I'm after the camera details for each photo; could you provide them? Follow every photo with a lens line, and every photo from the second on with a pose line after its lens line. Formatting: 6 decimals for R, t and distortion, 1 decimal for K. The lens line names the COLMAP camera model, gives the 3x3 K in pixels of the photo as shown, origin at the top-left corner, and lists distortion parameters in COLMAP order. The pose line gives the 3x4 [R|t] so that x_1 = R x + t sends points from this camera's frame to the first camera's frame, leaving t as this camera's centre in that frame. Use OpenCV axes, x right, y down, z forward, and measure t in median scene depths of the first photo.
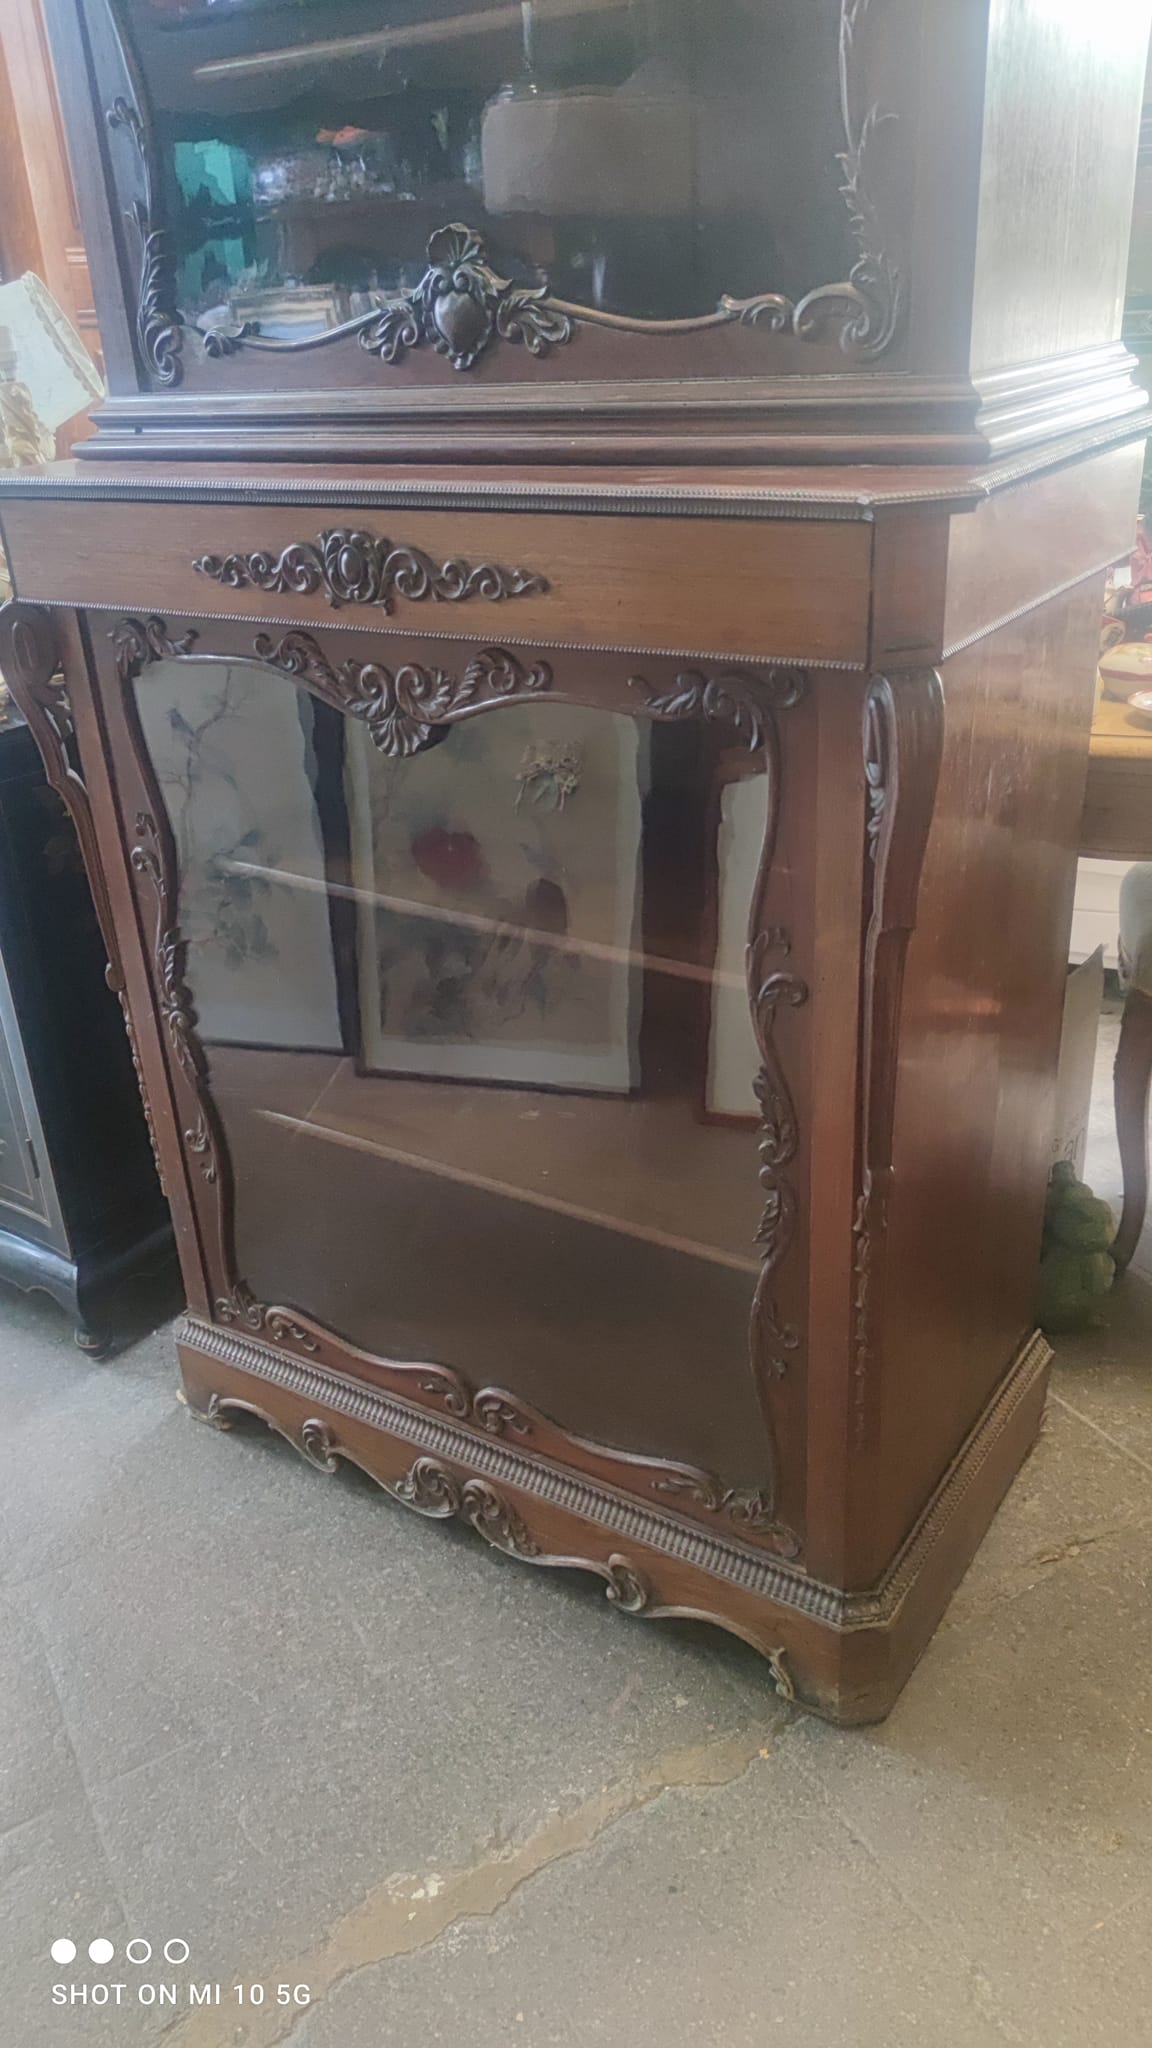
lens RADIAL K [[1515.3, 0, 566.0], [0, 1515.3, 1033.4], [0, 0, 1]] dist [0.057560, -0.056588]
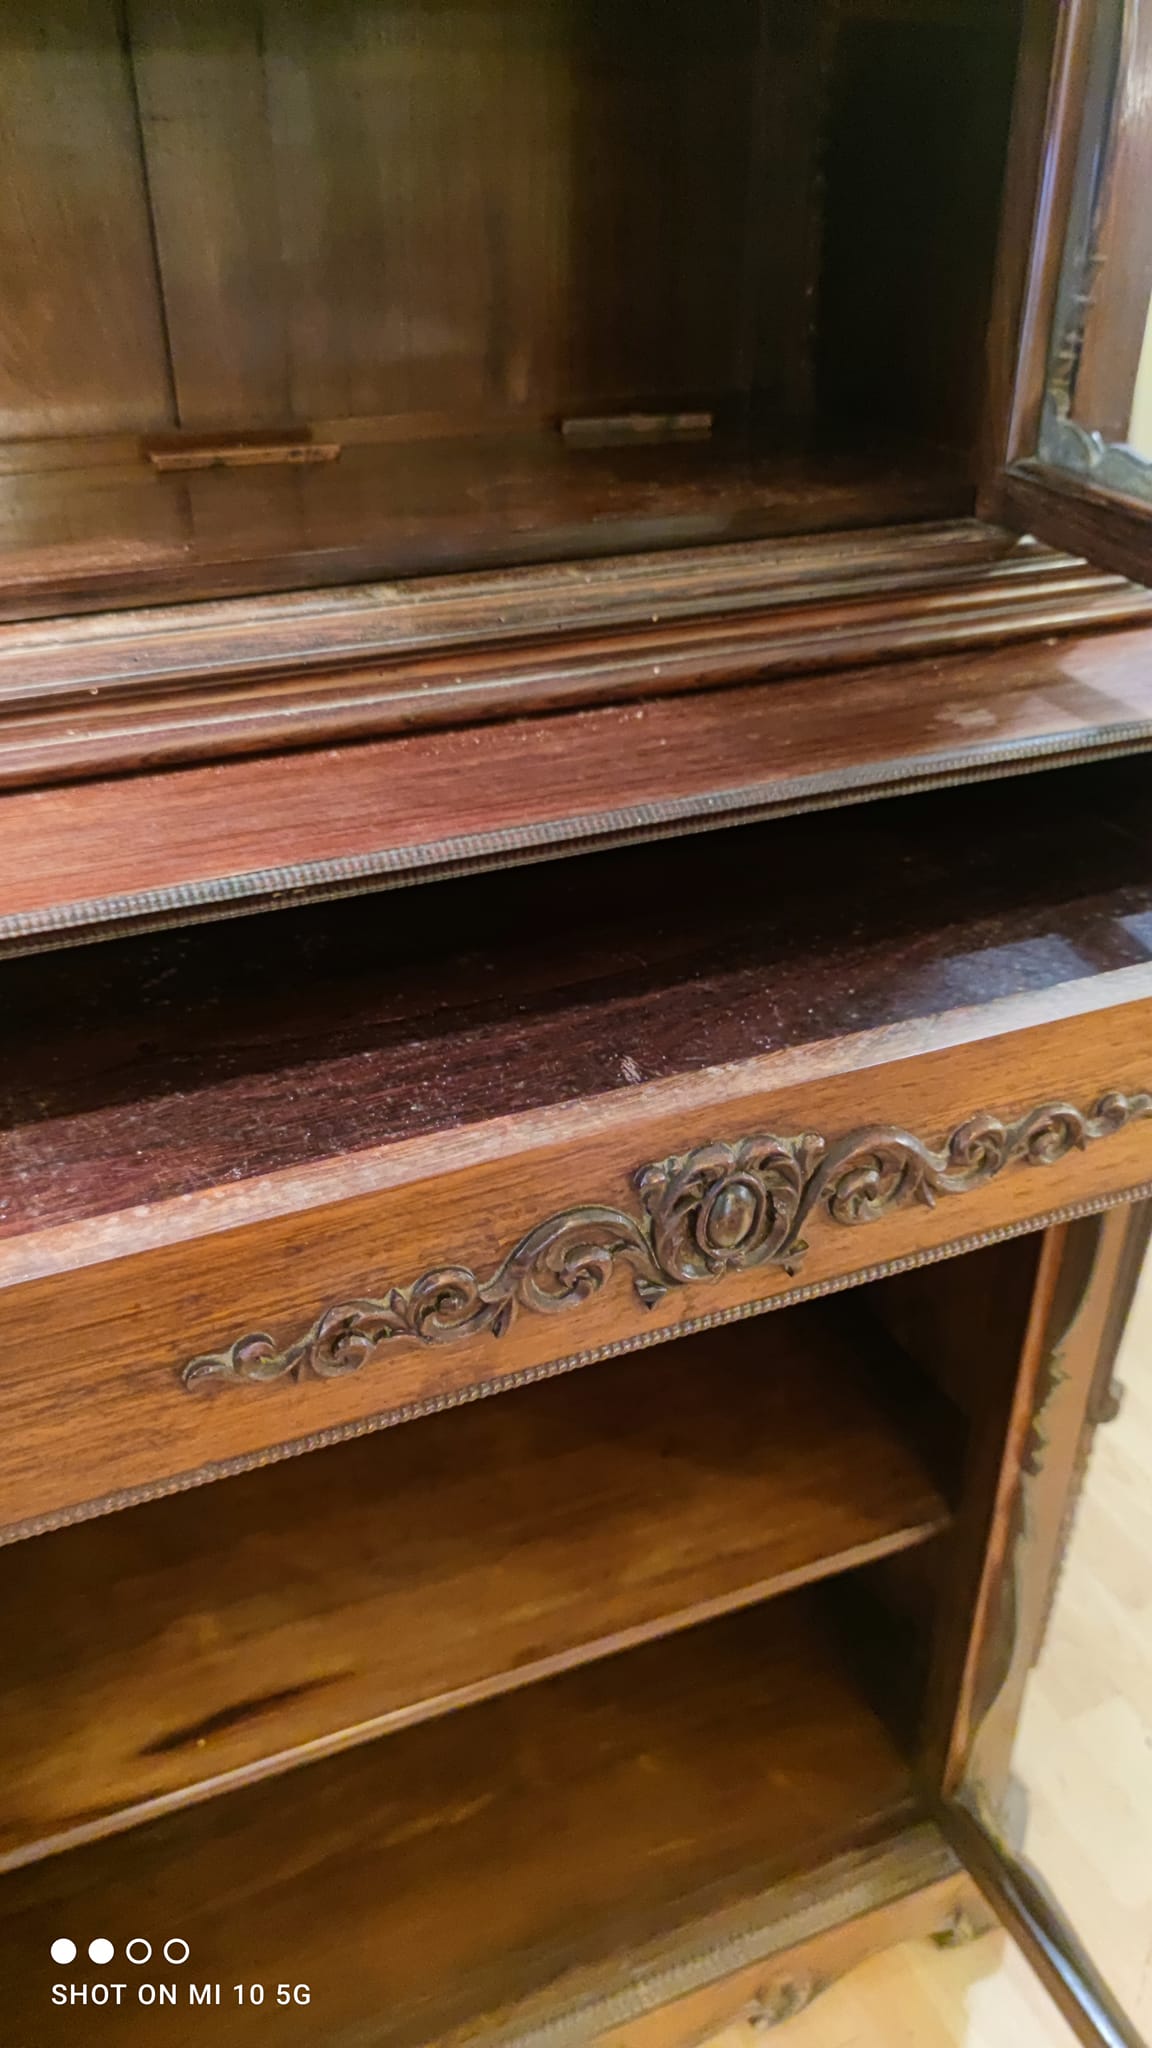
lens RADIAL K [[1548.9, 0, 554.2], [0, 1548.9, 1059.1], [0, 0, 1]] dist [0.009328, 0.003320]
pose [[0.546176, -0.383931, 0.744506, -0.479323], [0.346924, 0.912650, 0.216133, -0.330112], [-0.762454, 0.140241, 0.631662, 0.538511]]
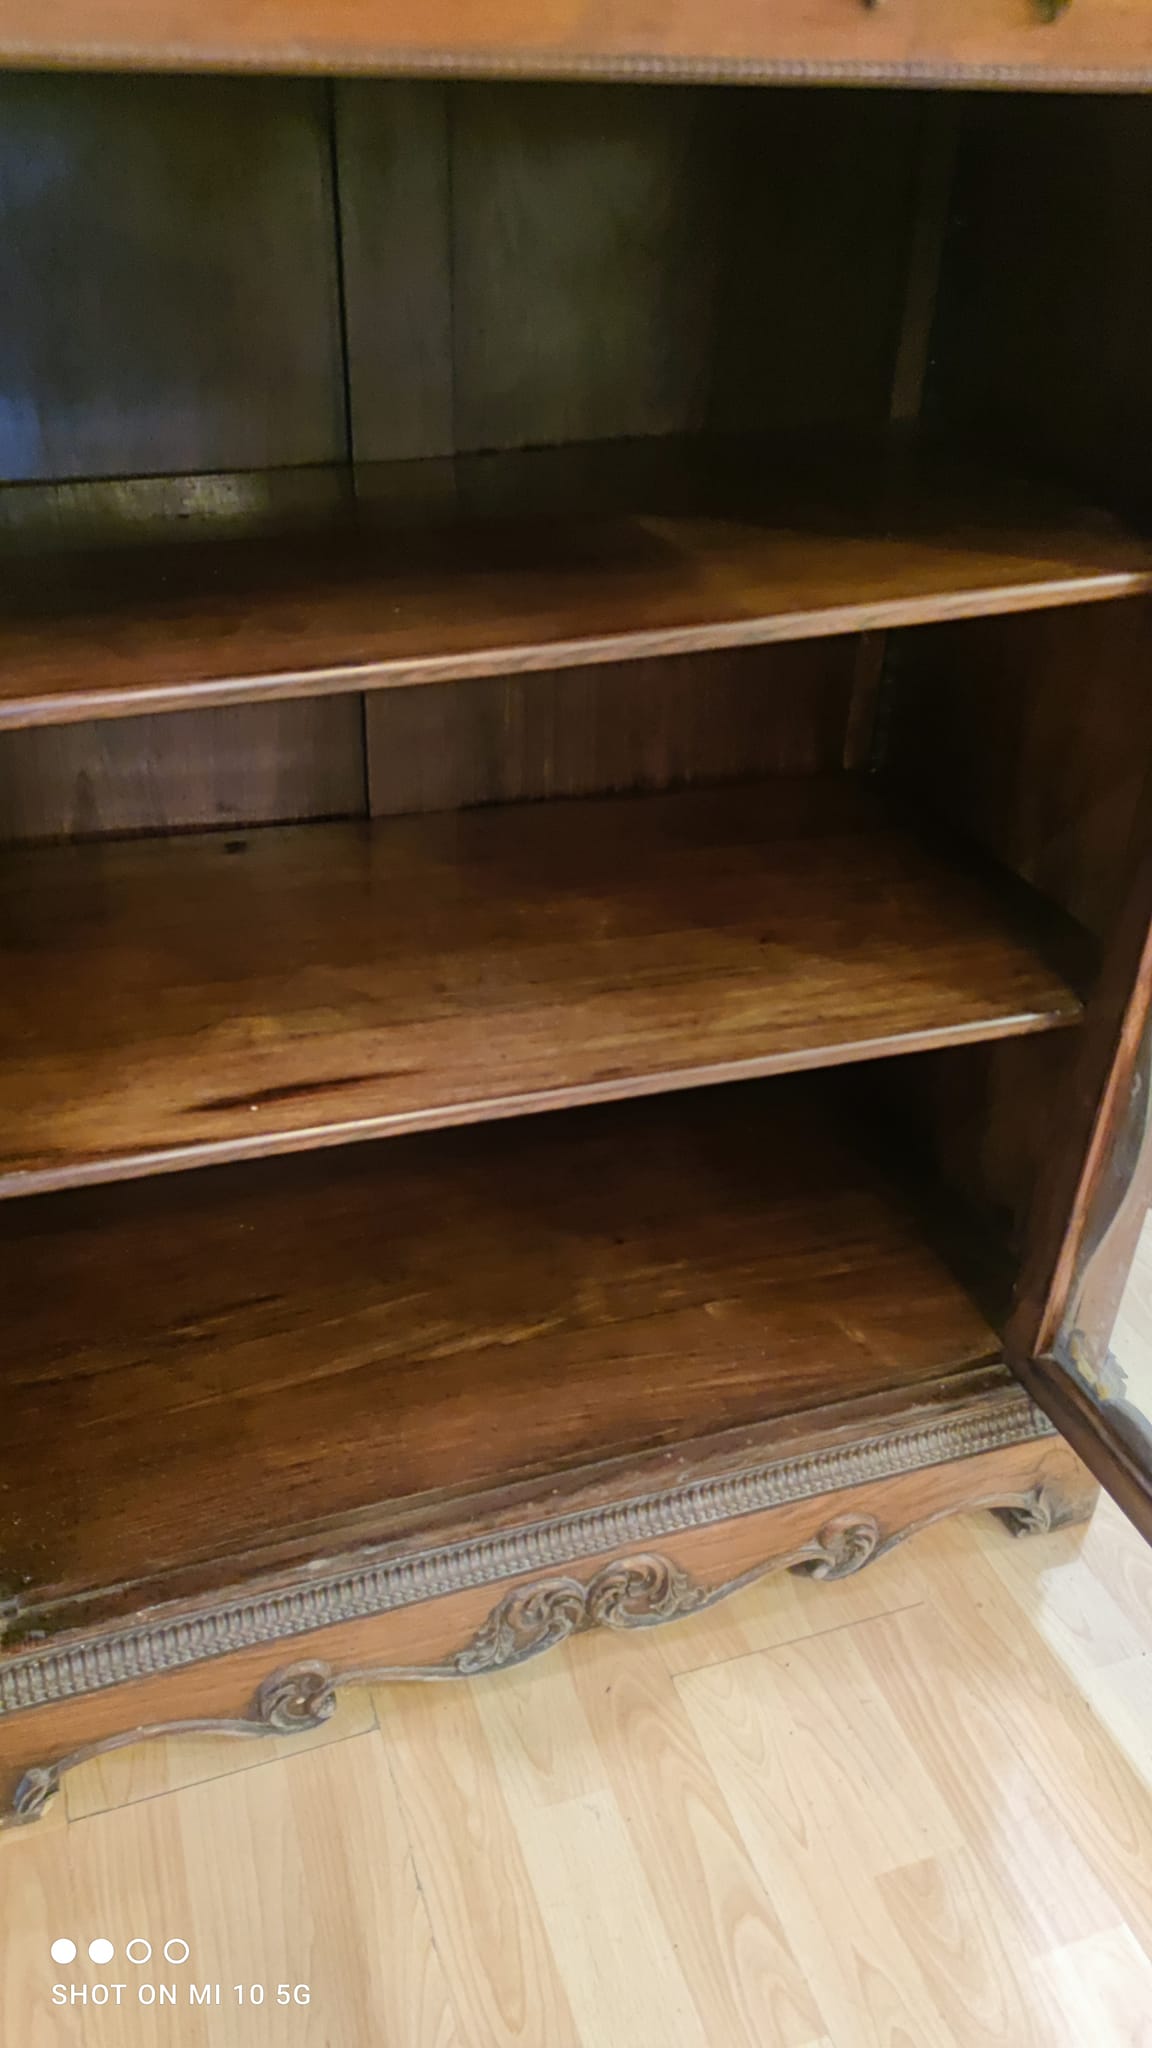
lens RADIAL K [[1507.4, 0, 553.1], [0, 1507.4, 1049.0], [0, 0, 1]] dist [0.052960, -0.062890]
pose [[0.604799, -0.372173, 0.704063, -0.518509], [0.291450, 0.926189, 0.239231, -0.090156], [-0.741131, 0.060513, 0.668628, 0.632434]]
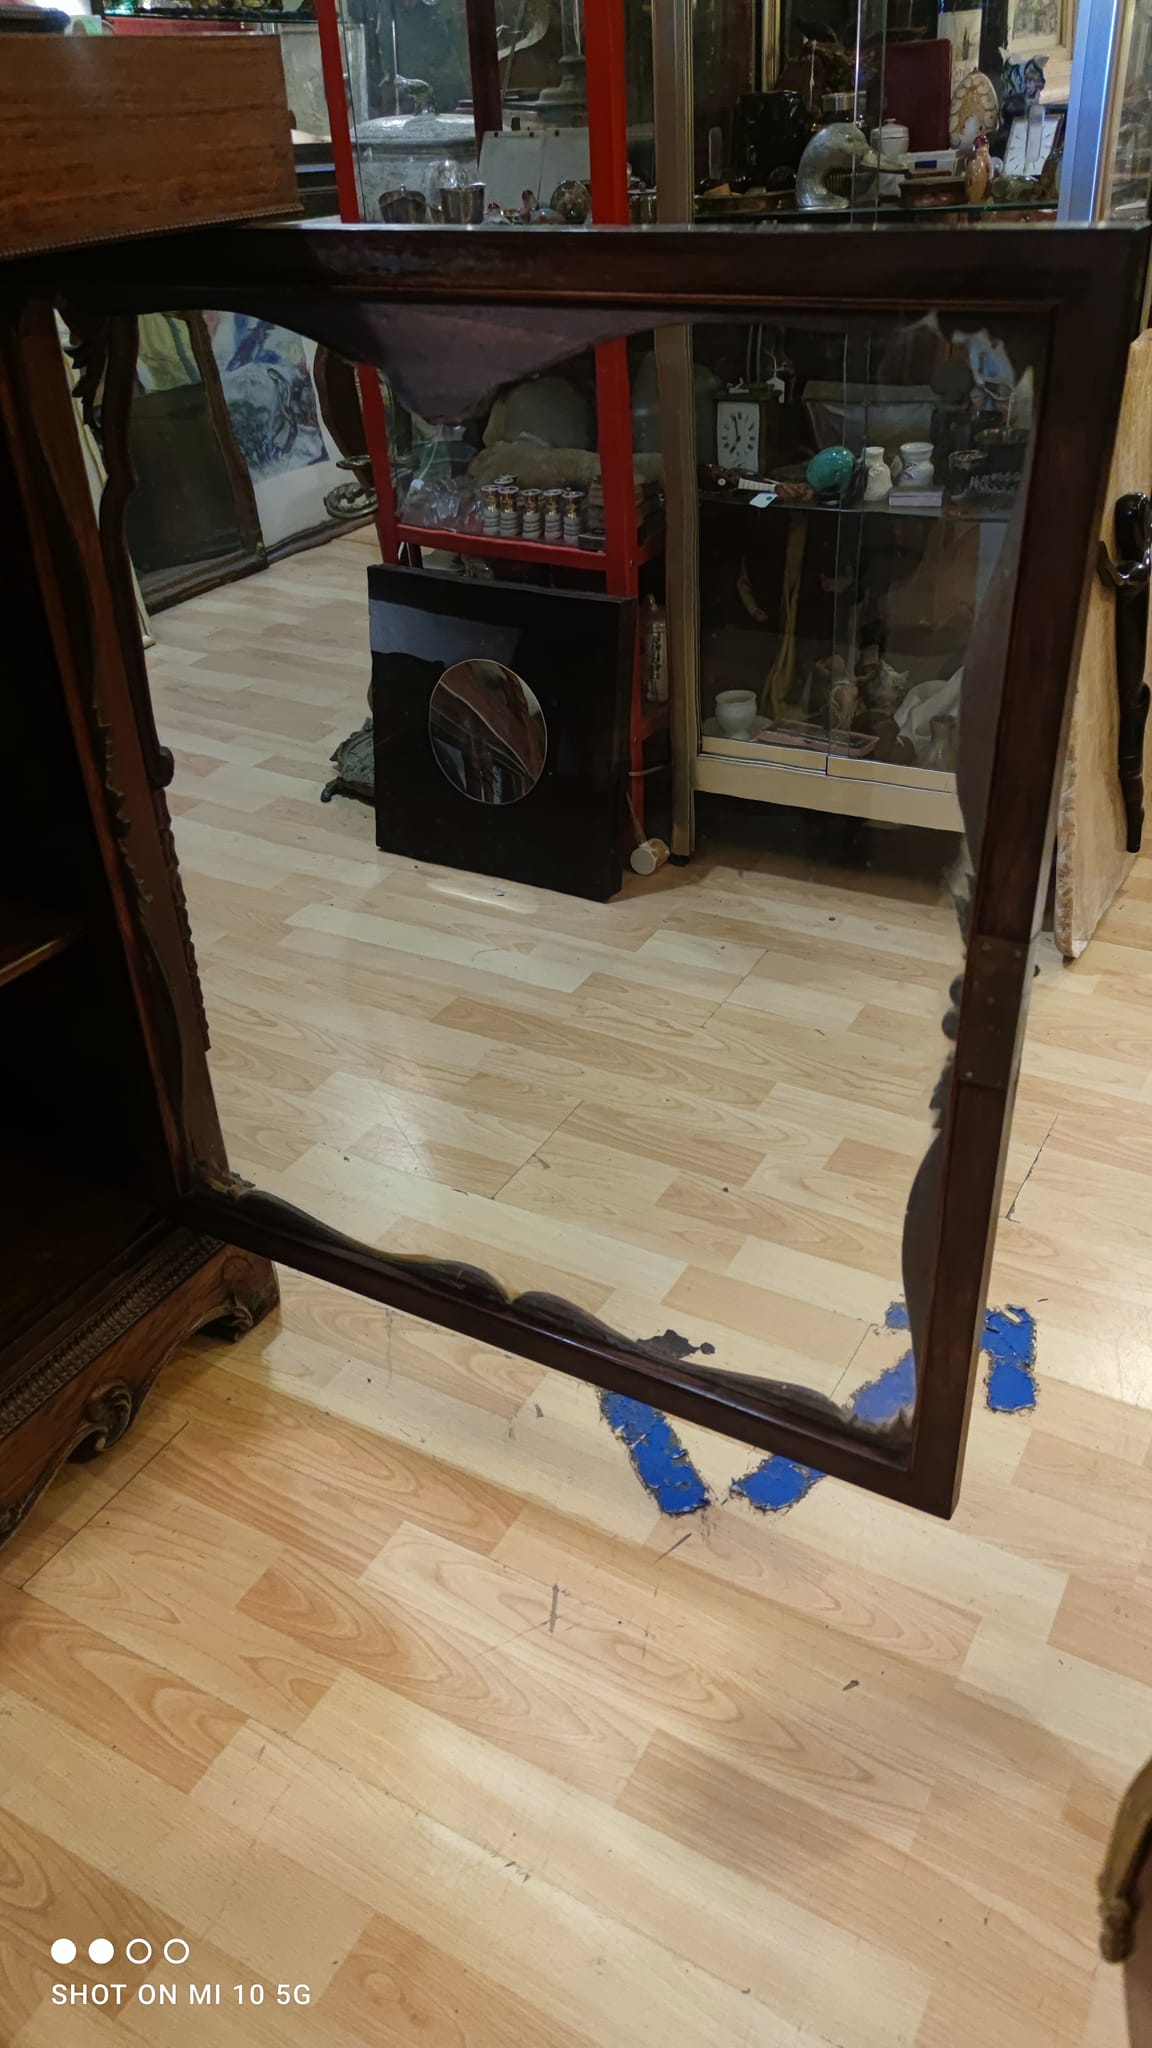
lens RADIAL K [[1507.4, 0, 553.1], [0, 1507.4, 1049.0], [0, 0, 1]] dist [0.052960, -0.062890]
pose [[-0.064738, -0.482626, 0.873431, -0.706791], [0.476225, 0.754225, 0.452055, -0.084729], [-0.876937, 0.445215, 0.181012, 0.546140]]
